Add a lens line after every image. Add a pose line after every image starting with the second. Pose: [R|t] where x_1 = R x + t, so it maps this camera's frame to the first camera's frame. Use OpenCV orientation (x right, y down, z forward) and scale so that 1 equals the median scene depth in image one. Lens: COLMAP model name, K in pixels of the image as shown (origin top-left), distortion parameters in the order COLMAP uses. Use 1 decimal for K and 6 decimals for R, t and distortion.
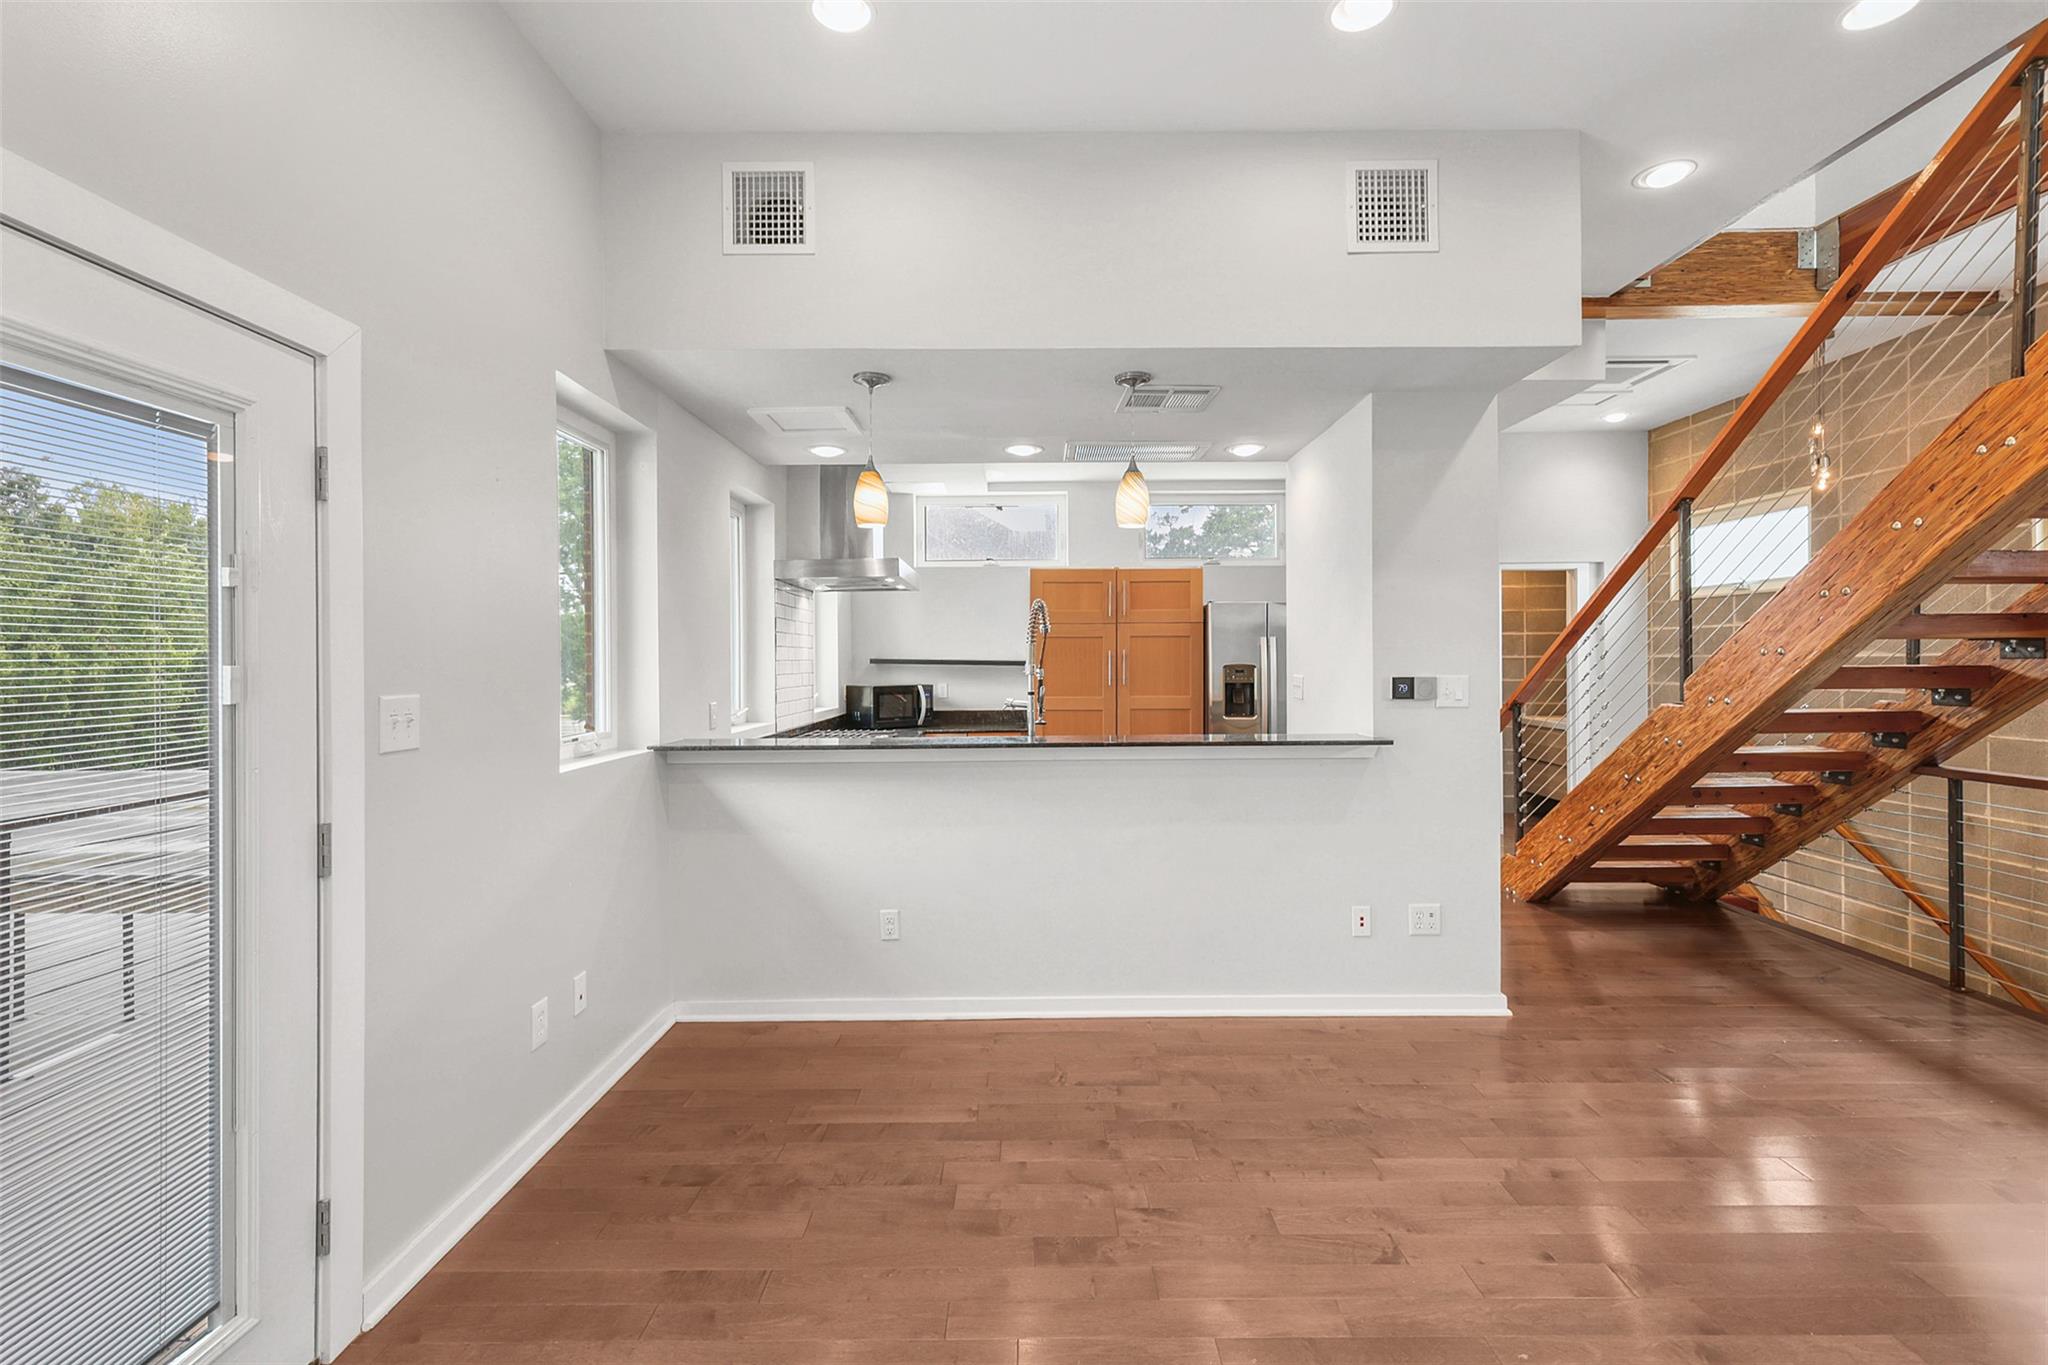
lens RADIAL K [[904.6, 0, 1022.1], [0, 904.6, 674.5], [0, 0, 1]] dist [0.003737, 0.000879]
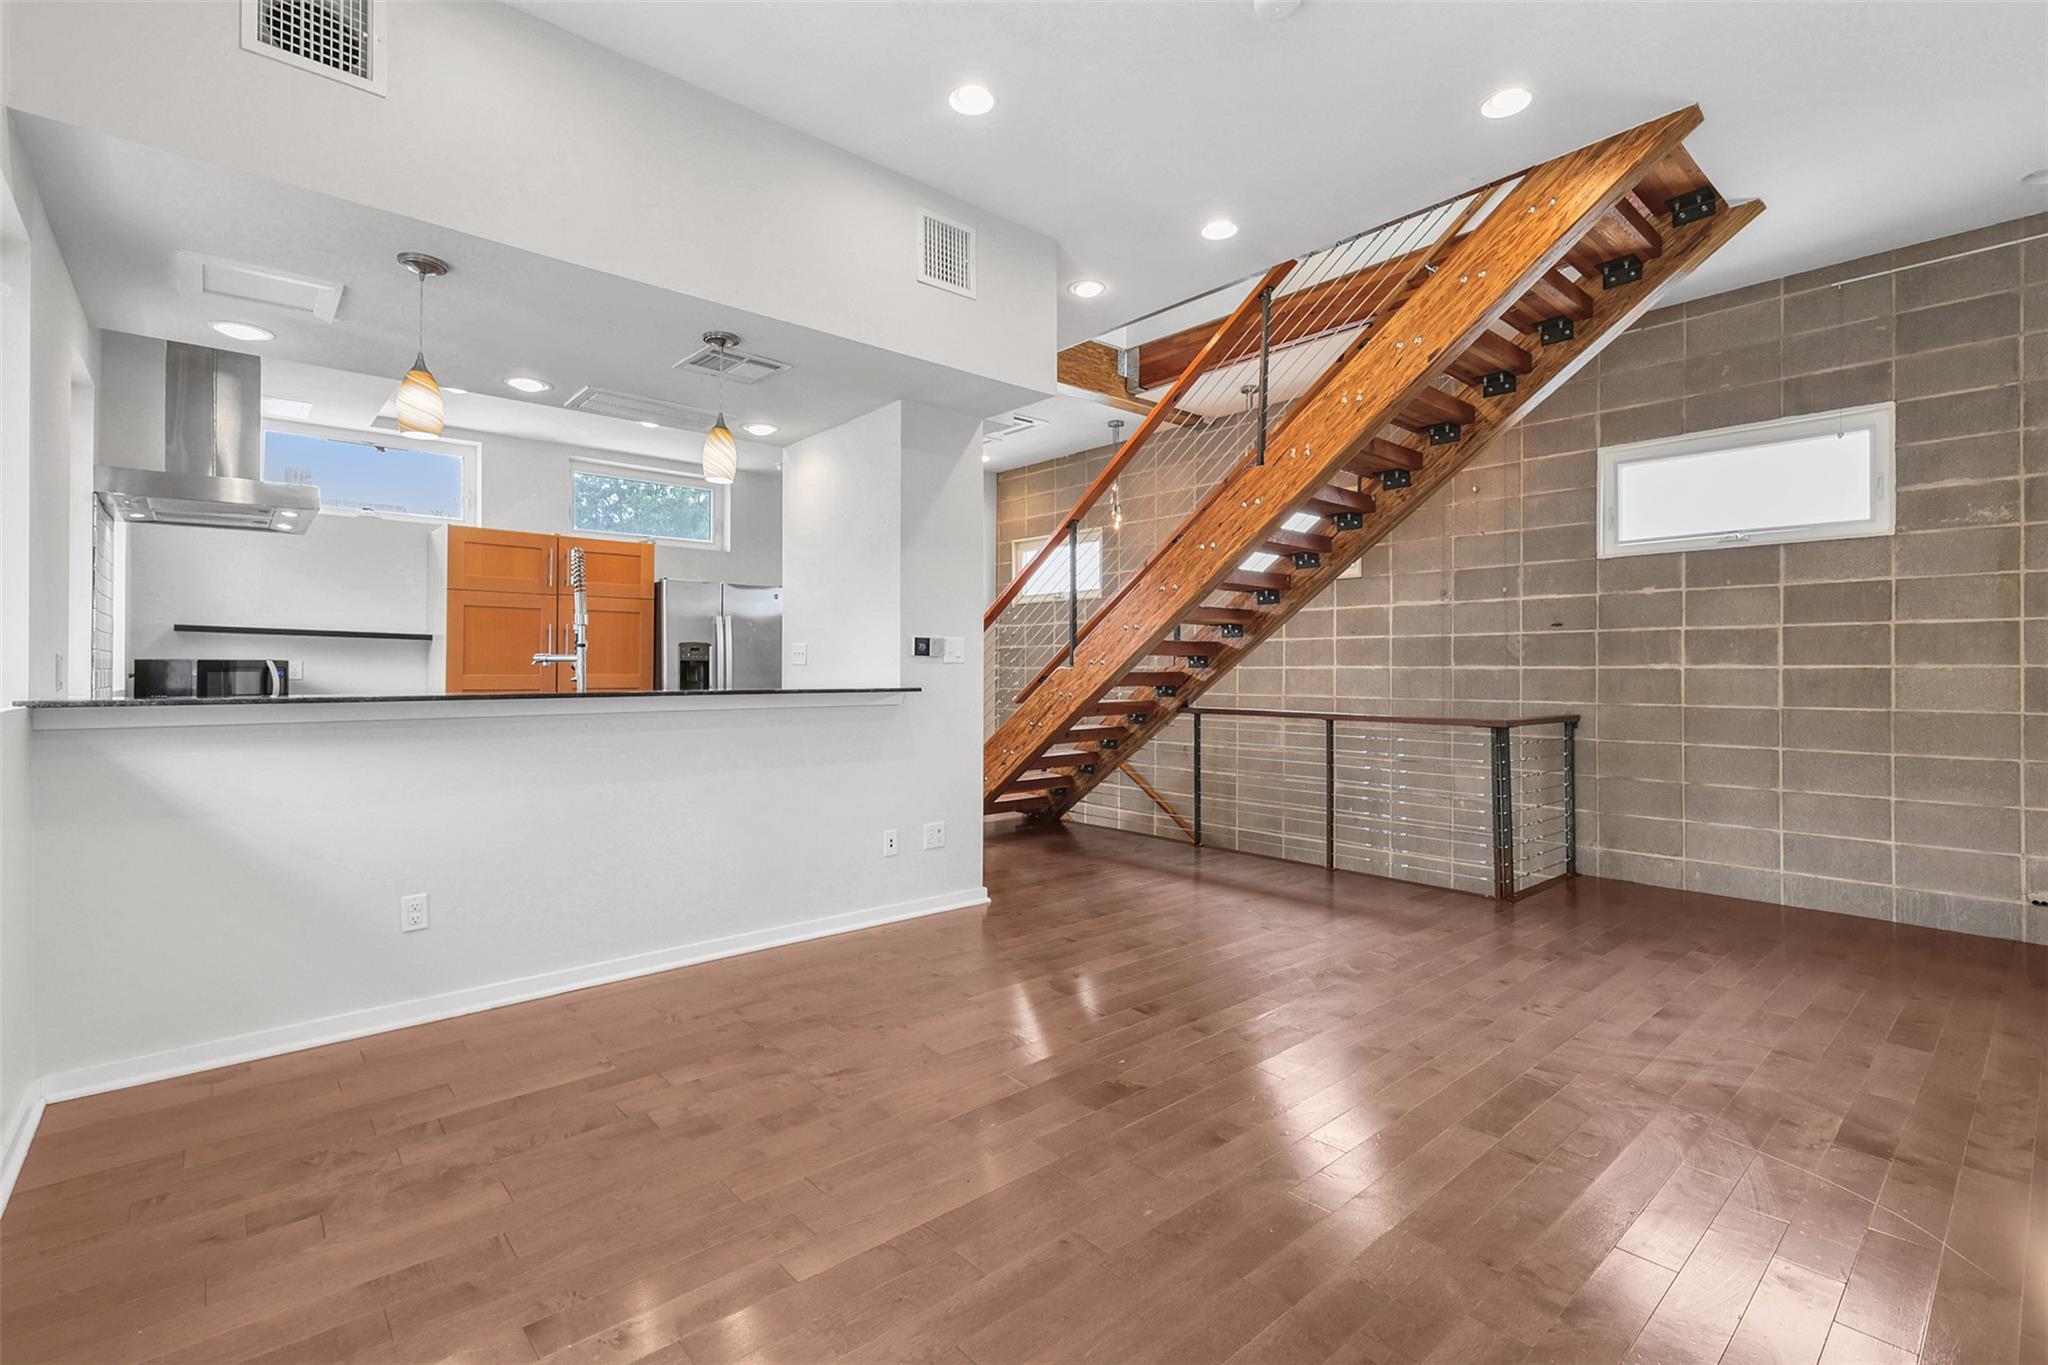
lens RADIAL K [[904.6, 0, 1027.5], [0, 904.6, 675.0], [0, 0, 1]] dist [0.003737, 0.000879]
pose [[0.757242, 0.003299, 0.653126, -0.263937], [0.000663, 0.999983, -0.005820, 0.059708], [-0.653134, 0.004840, 0.757227, -0.015097]]
